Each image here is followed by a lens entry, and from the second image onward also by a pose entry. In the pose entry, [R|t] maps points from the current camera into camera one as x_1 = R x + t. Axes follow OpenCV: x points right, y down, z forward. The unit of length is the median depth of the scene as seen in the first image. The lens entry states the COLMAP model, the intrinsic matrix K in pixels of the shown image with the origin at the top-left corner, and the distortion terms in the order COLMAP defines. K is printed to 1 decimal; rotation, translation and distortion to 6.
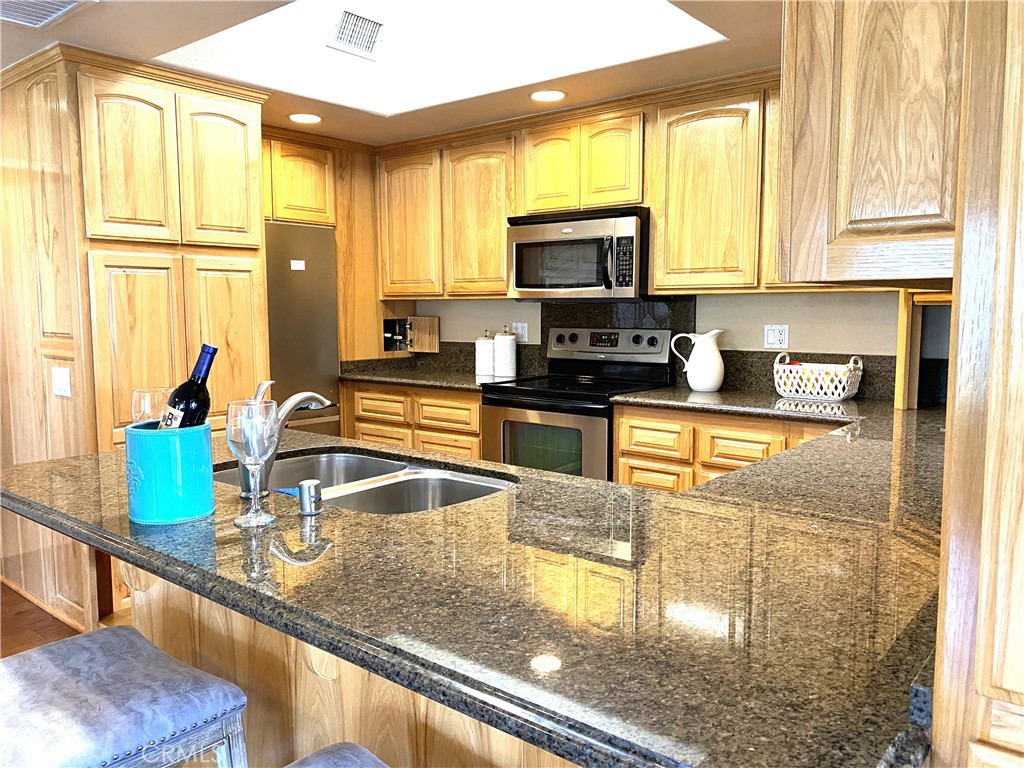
lens RADIAL K [[778.3, 0, 515.1], [0, 778.3, 387.0], [0, 0, 1]] dist [0.015813, -0.017108]
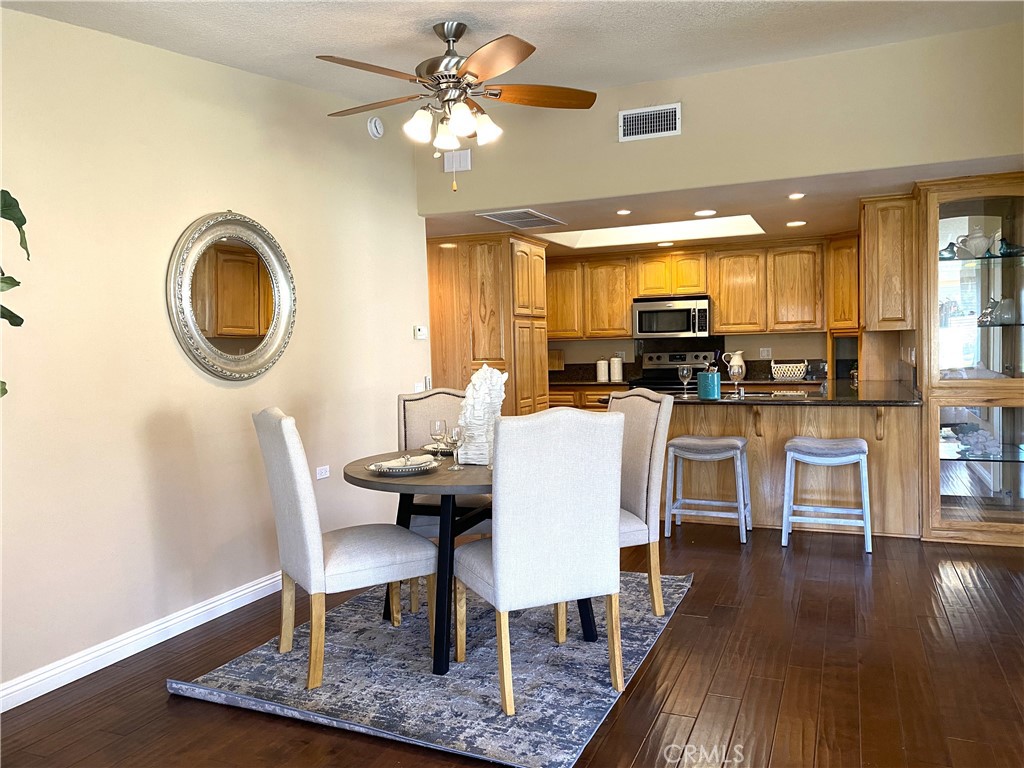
lens RADIAL K [[778.3, 0, 509.3], [0, 778.3, 378.9], [0, 0, 1]] dist [0.015813, -0.017108]
pose [[0.963233, -0.033632, 0.266554, -0.936401], [0.051162, 0.996940, -0.059095, 0.099491], [-0.263751, 0.070560, 0.962007, -0.907673]]
